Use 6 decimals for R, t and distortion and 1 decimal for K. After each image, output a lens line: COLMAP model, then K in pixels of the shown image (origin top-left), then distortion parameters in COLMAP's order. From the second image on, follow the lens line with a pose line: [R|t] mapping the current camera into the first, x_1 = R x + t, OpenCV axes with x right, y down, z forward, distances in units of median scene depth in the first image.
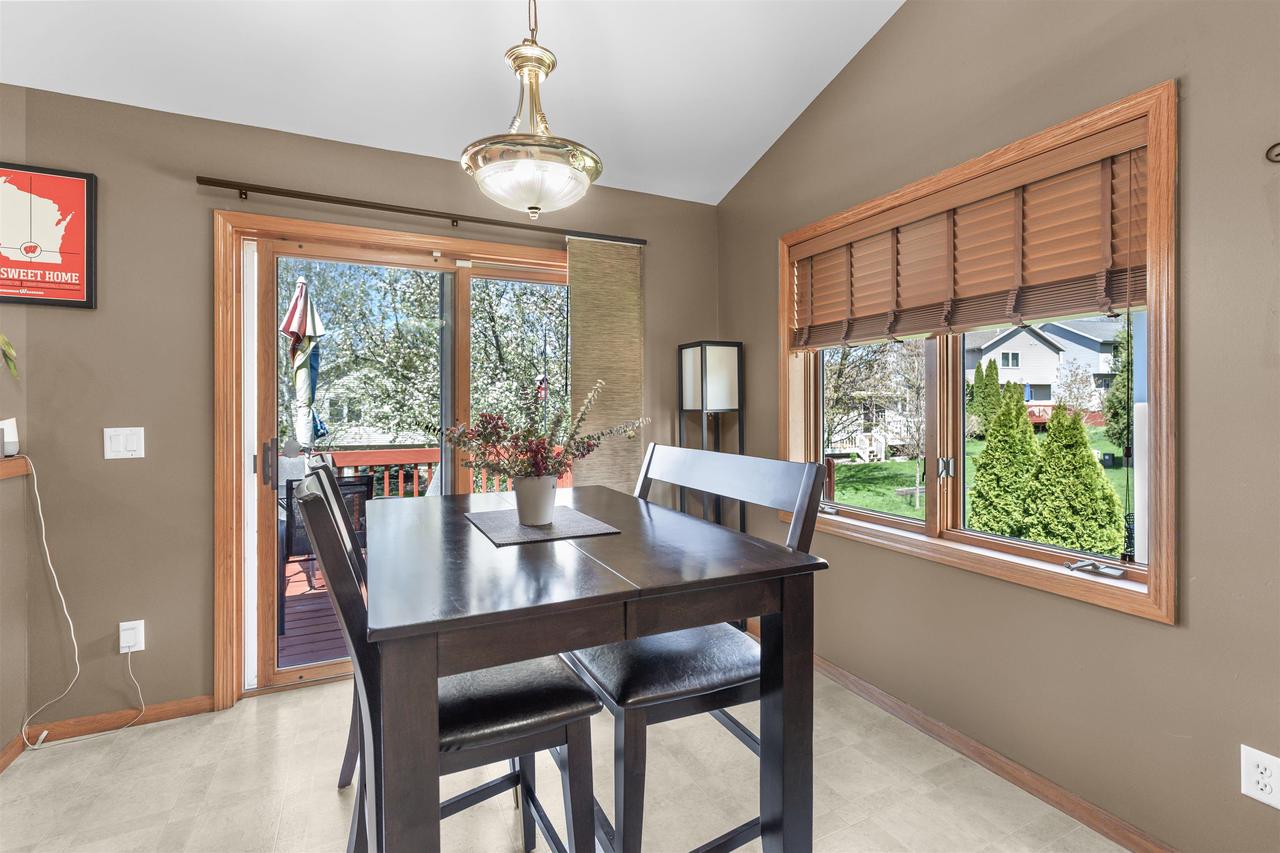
lens RADIAL K [[578.7, 0, 636.7], [0, 578.7, 407.6], [0, 0, 1]] dist [-0.008973, 0.002665]
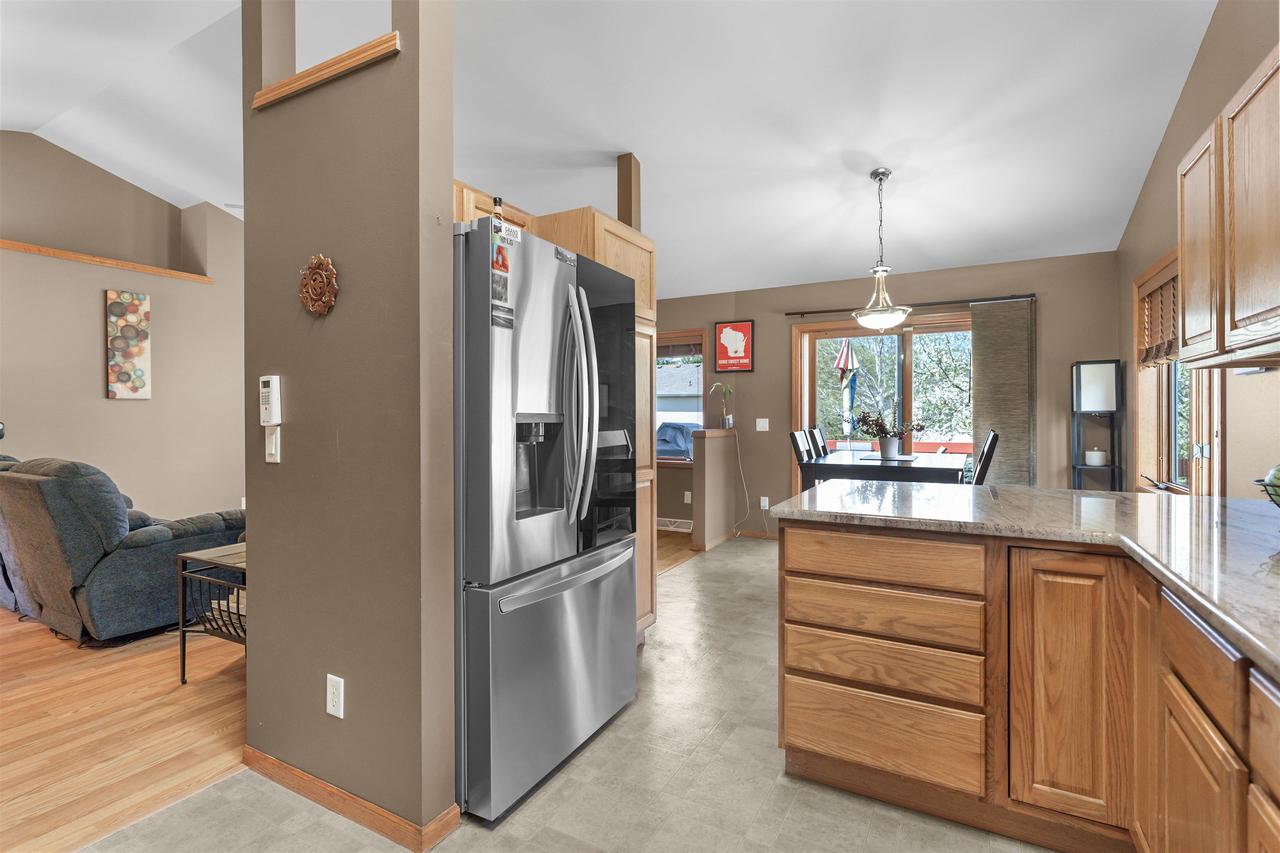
lens RADIAL K [[609.1, 0, 635.4], [0, 609.1, 417.5], [0, 0, 1]] dist [-0.000097, 0.000958]
pose [[0.571027, 0.004777, -0.820917, 0.729581], [-0.001478, 0.999987, 0.004790, 0.014120], [0.820930, -0.001522, 0.571027, -0.726823]]
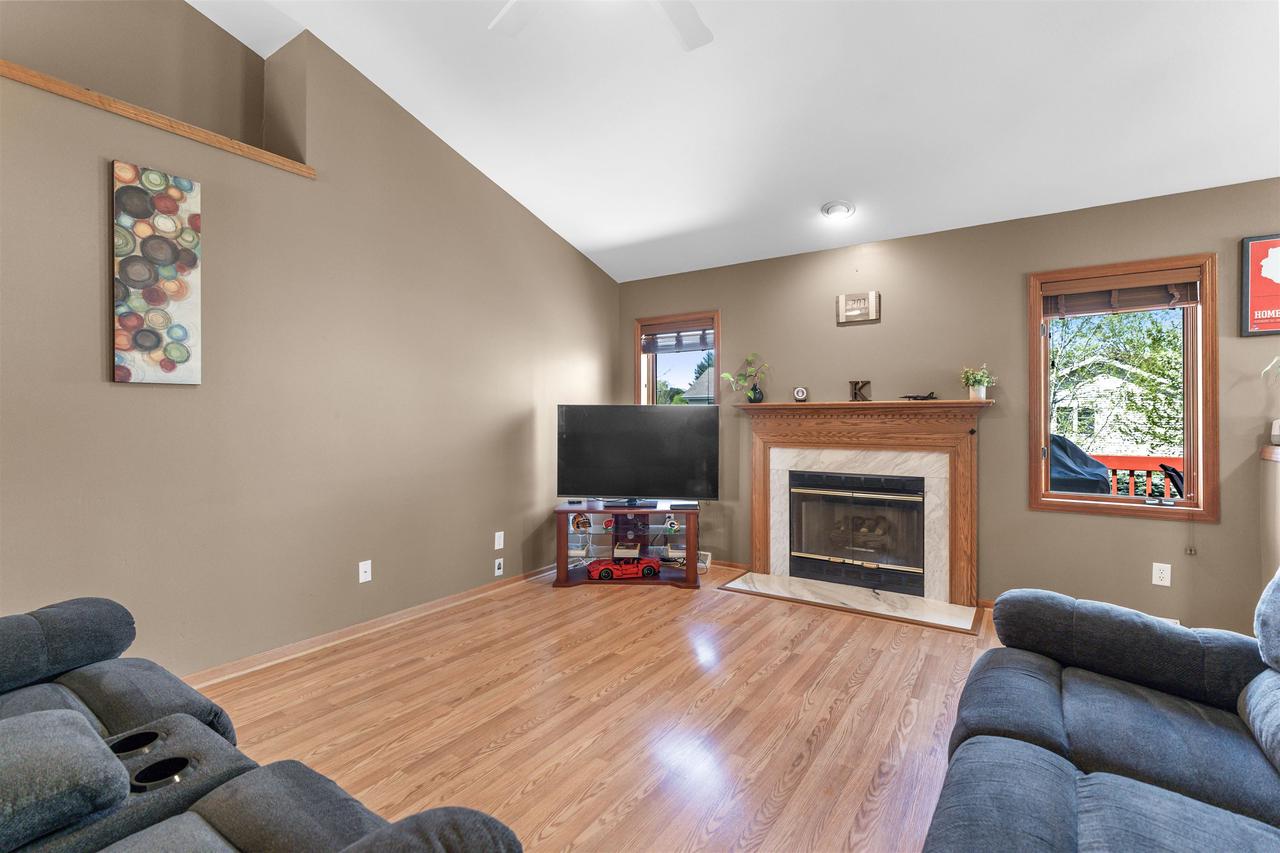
lens RADIAL K [[578.7, 0, 641.4], [0, 578.7, 413.0], [0, 0, 1]] dist [-0.008973, 0.002665]
pose [[0.502929, 0.001669, -0.864326, -0.484147], [-0.004387, 0.999990, -0.000622, 0.010817], [0.864317, 0.004104, 0.502931, -0.735991]]
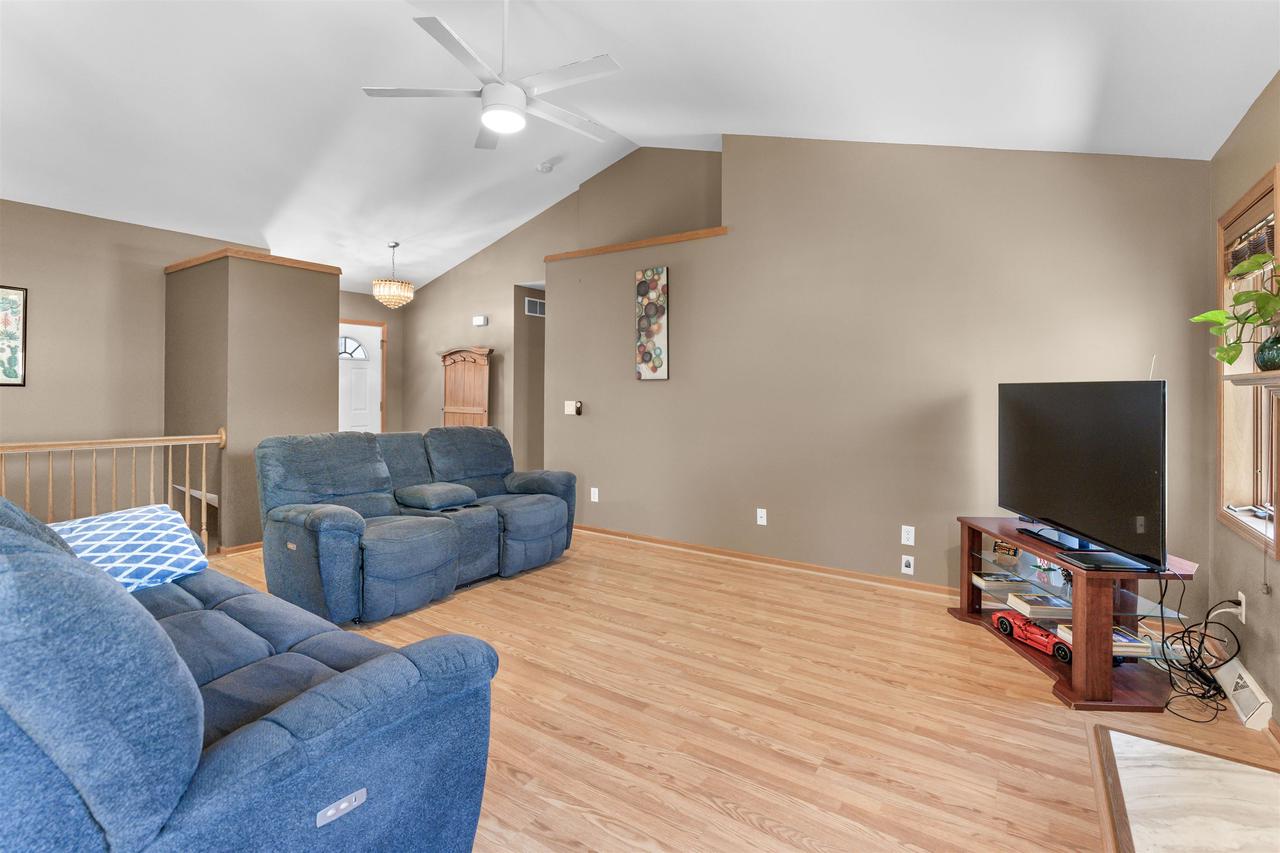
lens RADIAL K [[578.7, 0, 627.9], [0, 578.7, 386.5], [0, 0, 1]] dist [-0.008973, 0.002665]
pose [[-0.868920, 0.001290, -0.494950, -0.706004], [0.004231, 0.999979, -0.004822, -0.002006], [0.494934, -0.006284, -0.868908, 0.445403]]
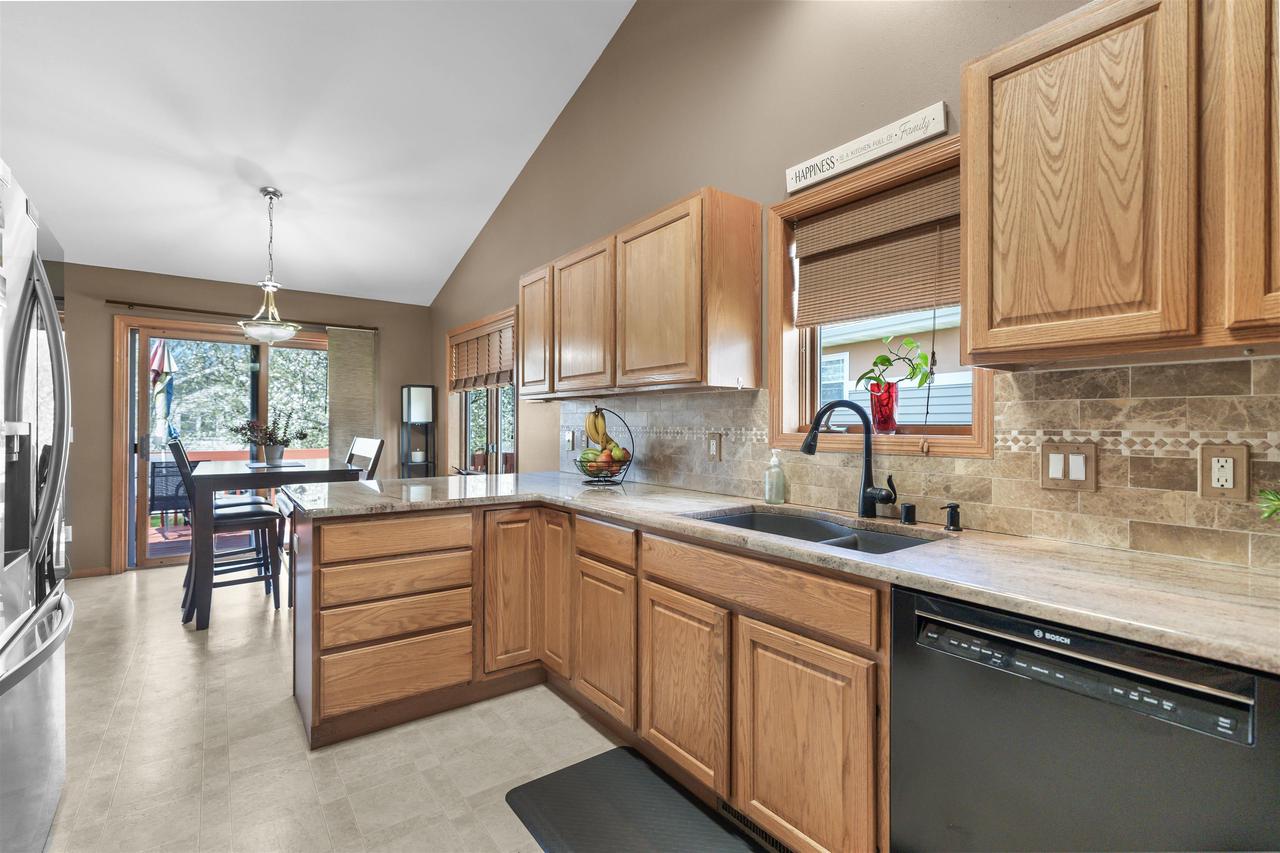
lens RADIAL K [[578.7, 0, 646.2], [0, 578.7, 425.8], [0, 0, 1]] dist [-0.008973, 0.002665]
pose [[0.981810, 0.008834, 0.189663, 0.525302], [-0.008692, 0.999961, -0.001581, 0.013273], [-0.189669, -0.000097, 0.981848, -0.987367]]
